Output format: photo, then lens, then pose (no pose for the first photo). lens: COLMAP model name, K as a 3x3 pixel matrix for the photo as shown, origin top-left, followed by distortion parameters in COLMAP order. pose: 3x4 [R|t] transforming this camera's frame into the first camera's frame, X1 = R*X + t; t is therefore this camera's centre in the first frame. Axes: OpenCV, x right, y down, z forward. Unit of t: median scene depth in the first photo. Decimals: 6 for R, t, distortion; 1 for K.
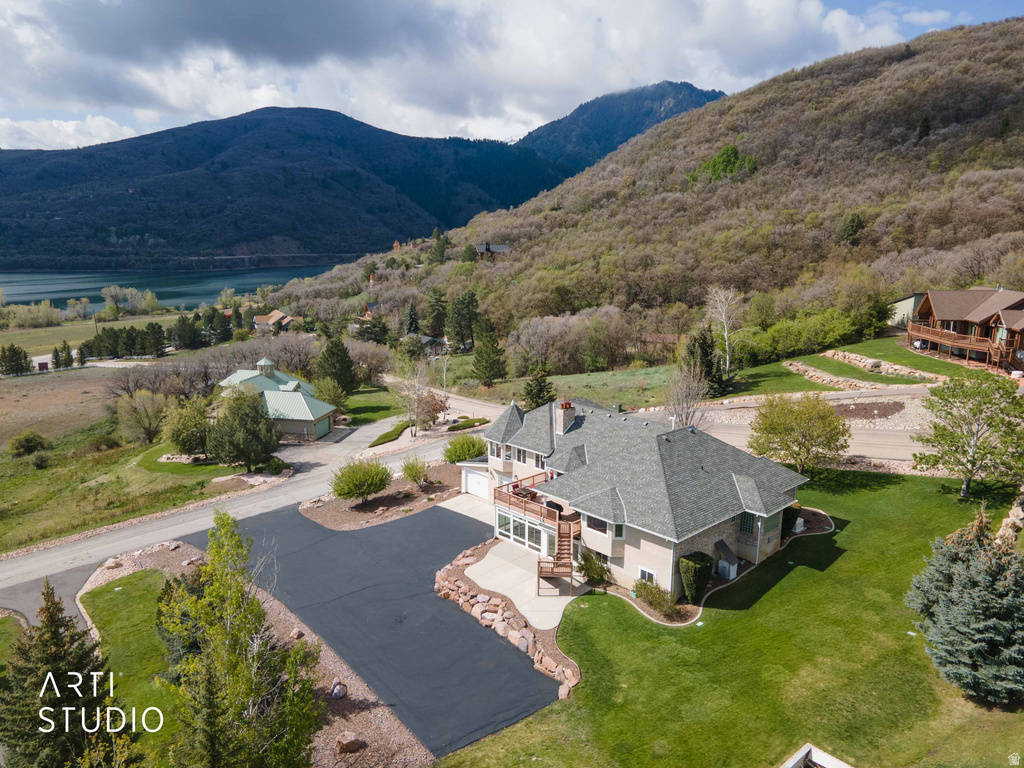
lens RADIAL K [[746.9, 0, 502.8], [0, 746.9, 381.0], [0, 0, 1]] dist [0.021952, 0.044123]
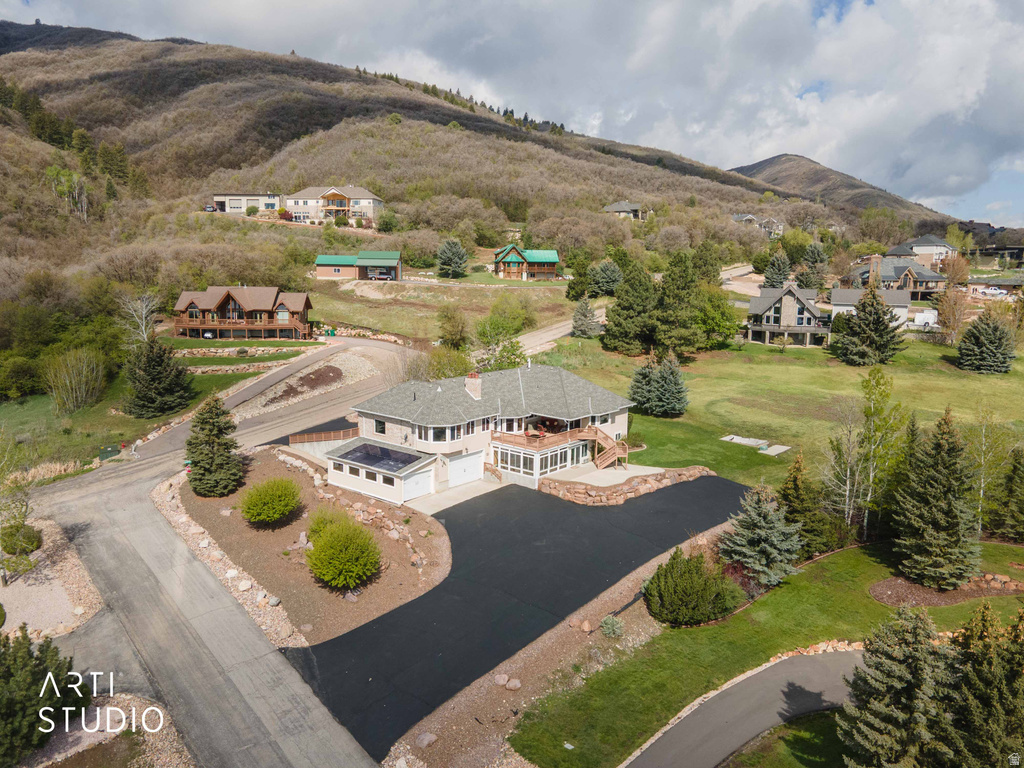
lens RADIAL K [[744.4, 0, 499.6], [0, 744.4, 387.6], [0, 0, 1]] dist [0.036251, 0.002763]
pose [[-0.100615, -0.166151, 0.980954, -1.195774], [0.189087, 0.964794, 0.182808, -0.173940], [-0.976792, 0.203879, -0.065656, 1.135314]]
